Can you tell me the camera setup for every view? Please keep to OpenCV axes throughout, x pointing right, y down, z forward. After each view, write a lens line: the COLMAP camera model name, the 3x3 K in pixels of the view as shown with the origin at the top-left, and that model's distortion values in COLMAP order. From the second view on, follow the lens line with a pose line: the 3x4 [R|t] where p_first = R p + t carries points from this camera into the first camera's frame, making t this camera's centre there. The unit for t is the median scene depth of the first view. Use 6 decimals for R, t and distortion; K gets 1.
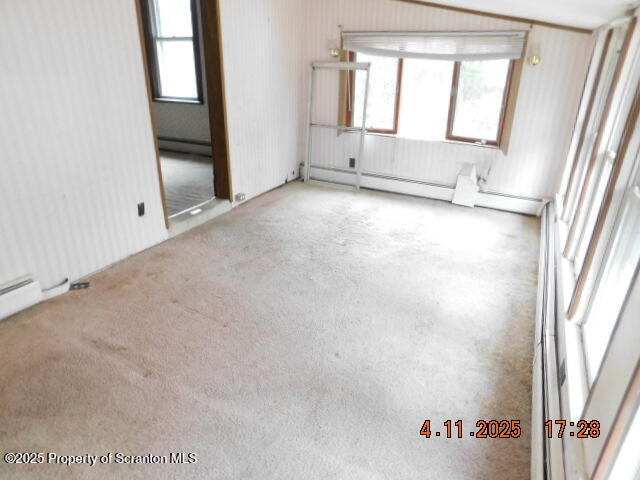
lens RADIAL K [[419.5, 0, 323.7], [0, 419.5, 241.3], [0, 0, 1]] dist [-0.076367, 0.053737]
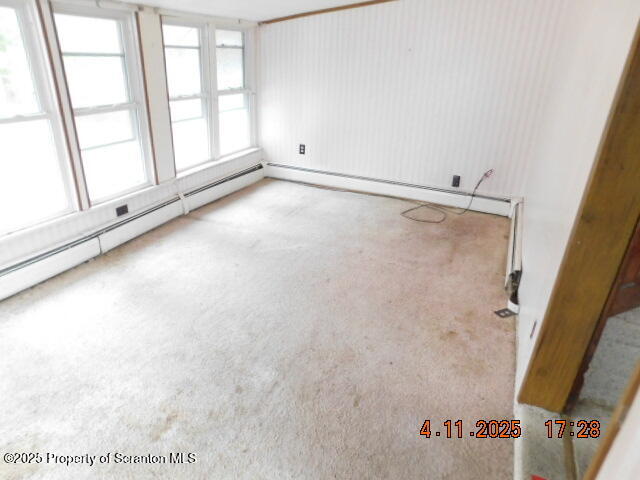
lens RADIAL K [[419.5, 0, 323.7], [0, 419.5, 241.3], [0, 0, 1]] dist [-0.076367, 0.053737]
pose [[-0.996294, -0.036038, -0.078103, -0.099377], [-0.082101, 0.669270, 0.738469, -0.583569], [0.025659, 0.742145, -0.669748, 1.331133]]
